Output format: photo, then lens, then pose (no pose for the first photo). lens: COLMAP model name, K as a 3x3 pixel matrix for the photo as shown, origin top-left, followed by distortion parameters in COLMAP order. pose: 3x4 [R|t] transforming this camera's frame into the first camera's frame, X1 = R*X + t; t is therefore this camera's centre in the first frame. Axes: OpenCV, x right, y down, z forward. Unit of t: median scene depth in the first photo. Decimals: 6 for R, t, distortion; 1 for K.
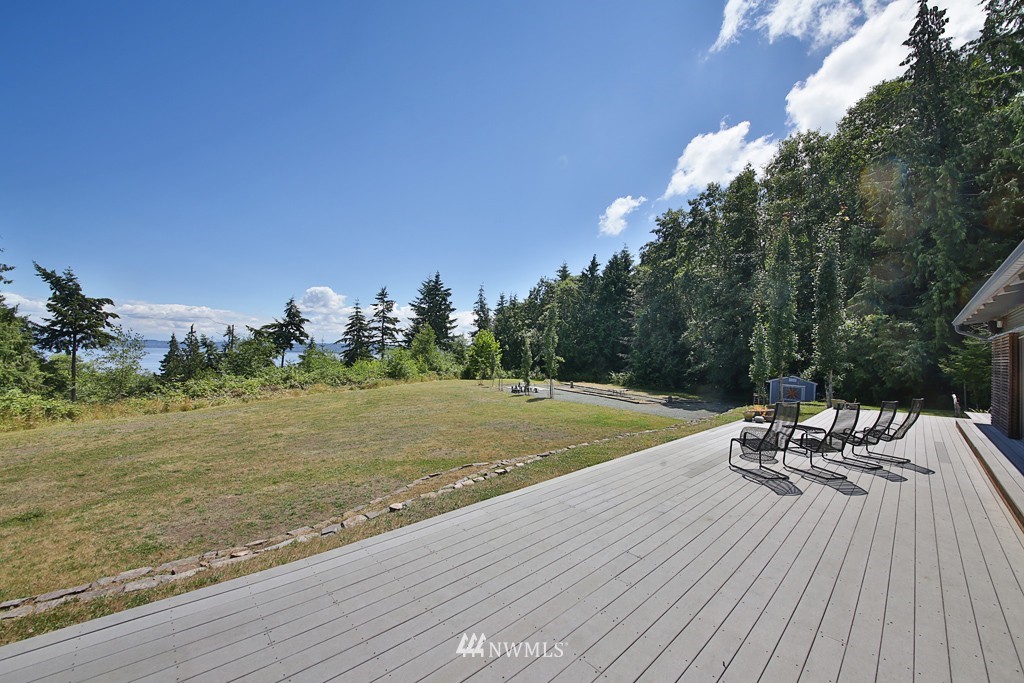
lens RADIAL K [[386.4, 0, 512.0], [0, 386.4, 341.5], [0, 0, 1]] dist [0.000652, -0.017951]
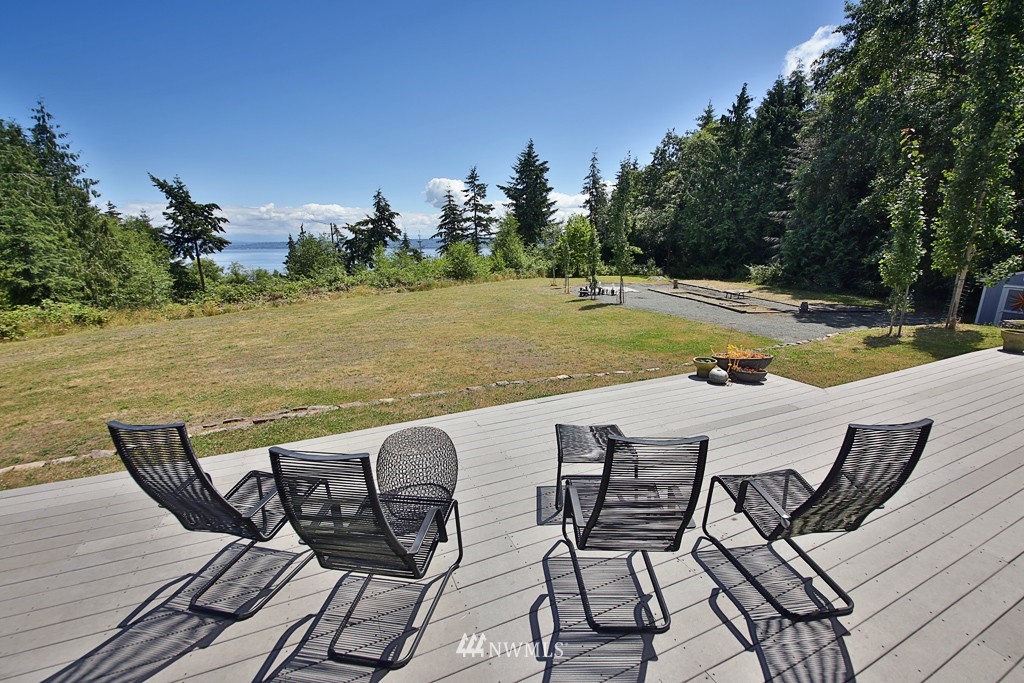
lens RADIAL K [[434.6, 0, 512.0], [0, 434.6, 341.5], [0, 0, 1]] dist [0.038625, -0.045714]
pose [[0.938801, 0.039368, -0.342202, 0.110163], [0.047349, 0.969269, 0.241405, 0.001880], [0.341189, -0.242835, 0.908087, 0.079039]]
